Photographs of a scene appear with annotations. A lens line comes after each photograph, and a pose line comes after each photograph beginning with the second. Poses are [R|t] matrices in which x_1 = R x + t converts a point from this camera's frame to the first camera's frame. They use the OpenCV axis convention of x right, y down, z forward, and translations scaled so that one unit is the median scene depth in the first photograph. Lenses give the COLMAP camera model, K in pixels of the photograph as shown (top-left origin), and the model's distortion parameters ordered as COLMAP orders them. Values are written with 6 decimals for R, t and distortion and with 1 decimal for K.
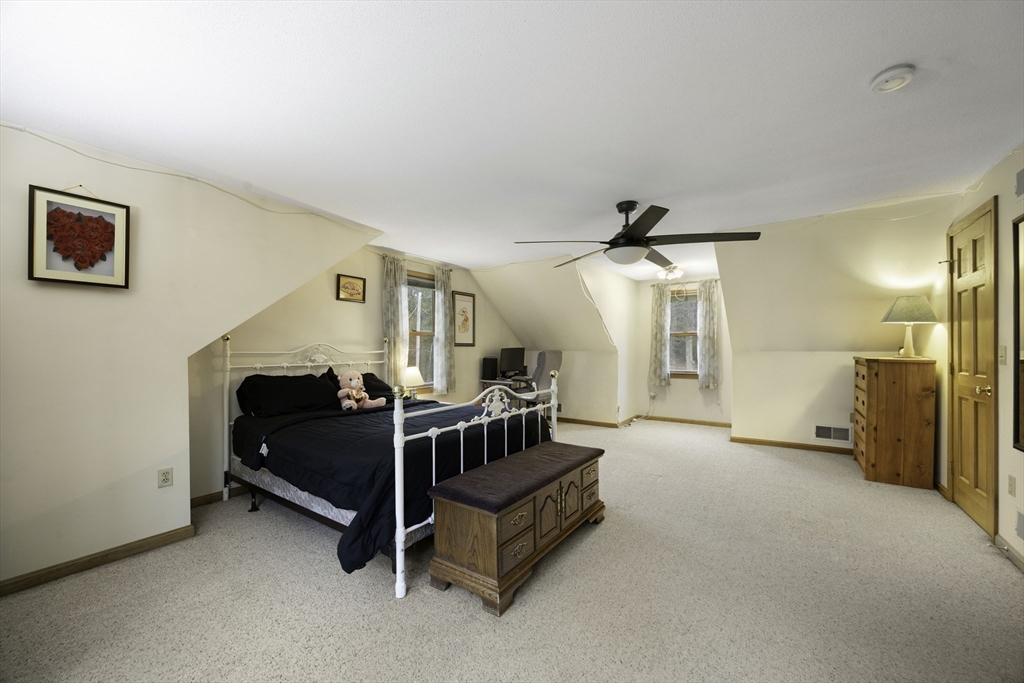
lens RADIAL K [[387.5, 0, 524.2], [0, 387.5, 342.2], [0, 0, 1]] dist [-0.003636, -0.000201]
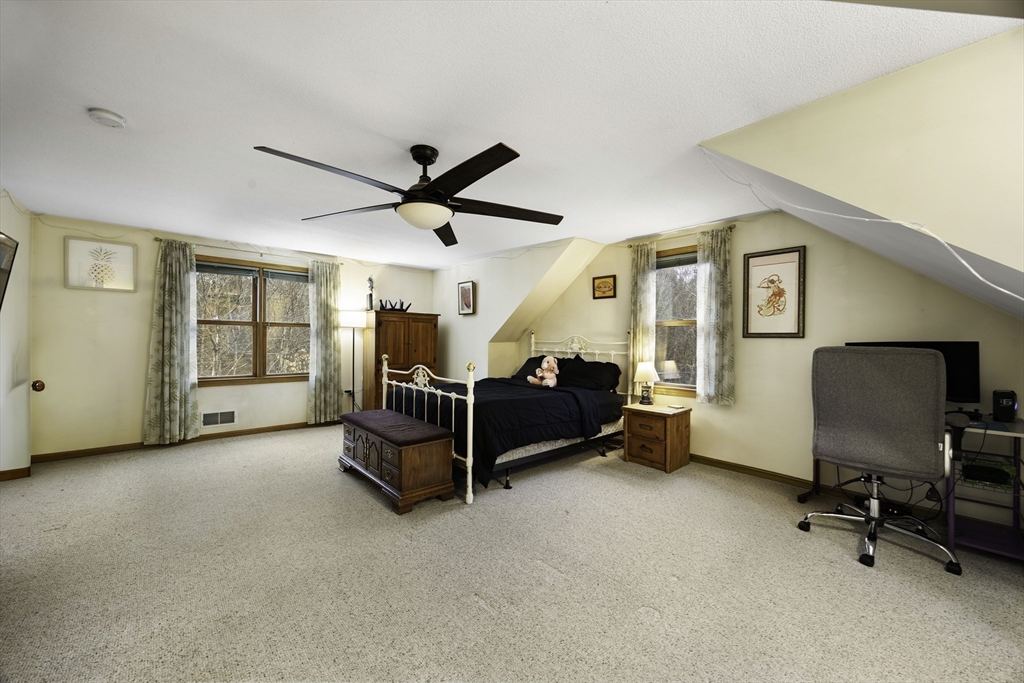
lens RADIAL K [[387.5, 0, 524.2], [0, 387.5, 342.2], [0, 0, 1]] dist [-0.003636, -0.000201]
pose [[-0.223618, 0.006504, -0.974655, 0.741649], [0.003639, 0.999976, 0.005838, 0.016770], [0.974670, -0.002241, -0.223637, 1.056195]]
